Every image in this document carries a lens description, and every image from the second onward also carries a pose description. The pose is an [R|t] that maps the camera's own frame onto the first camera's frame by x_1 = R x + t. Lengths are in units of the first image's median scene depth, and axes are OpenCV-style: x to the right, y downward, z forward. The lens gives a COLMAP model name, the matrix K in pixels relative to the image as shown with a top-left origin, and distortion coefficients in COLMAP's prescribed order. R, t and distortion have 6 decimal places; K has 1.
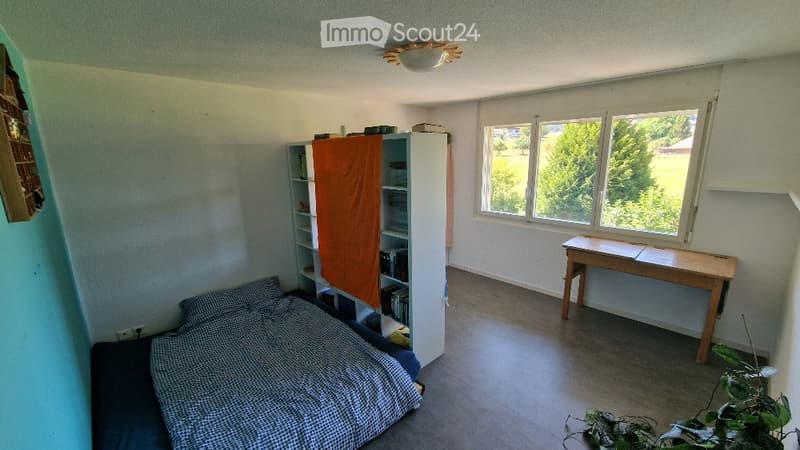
lens RADIAL K [[325.7, 0, 400.0], [0, 325.7, 225.0], [0, 0, 1]] dist [0.012836, -0.000256]
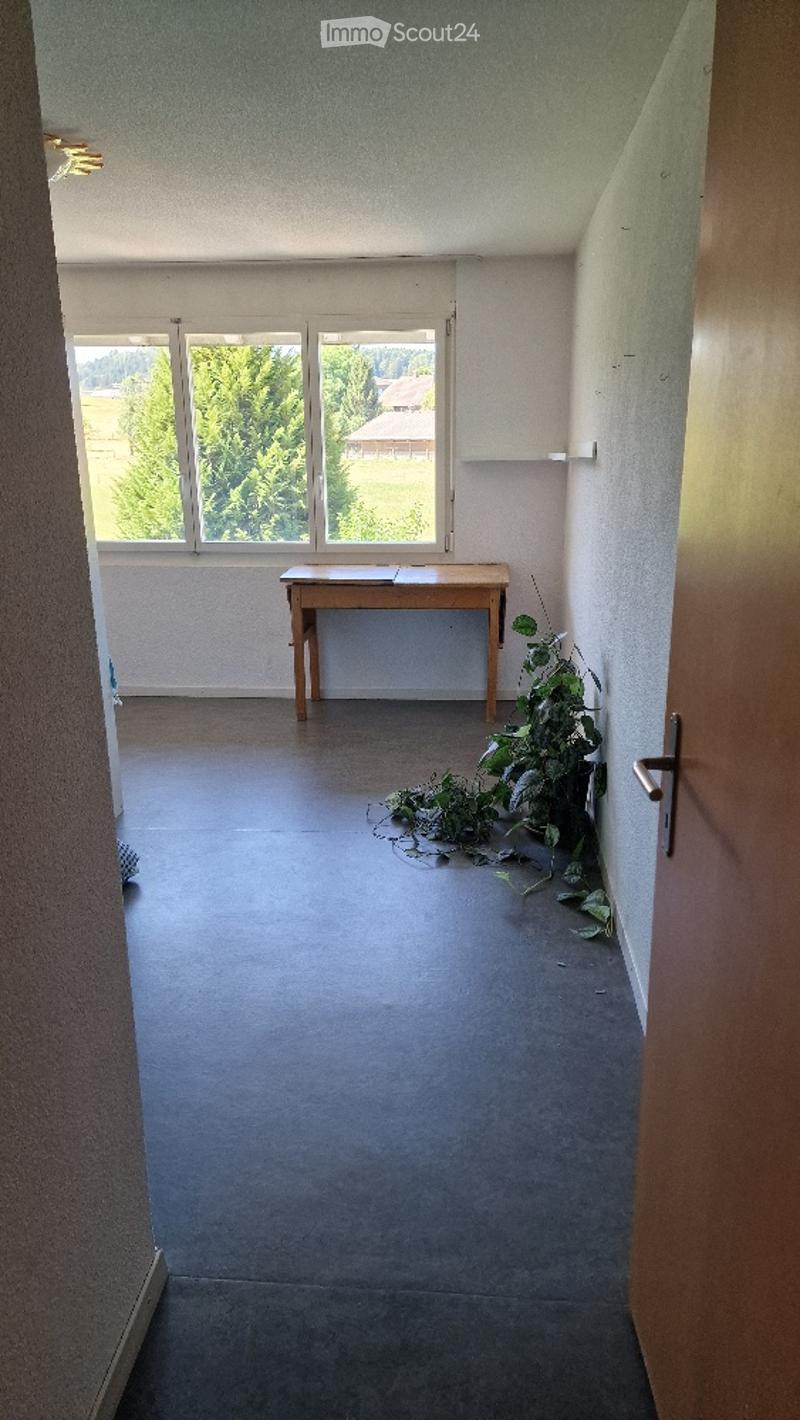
lens RADIAL K [[950.4, 0, 400.0], [0, 950.4, 710.0], [0, 0, 1]] dist [0.044164, -0.002500]
pose [[0.746424, -0.173700, 0.642402, -0.361856], [0.142614, 0.984659, 0.100537, 0.138568], [-0.650010, 0.016572, 0.759745, -0.269172]]
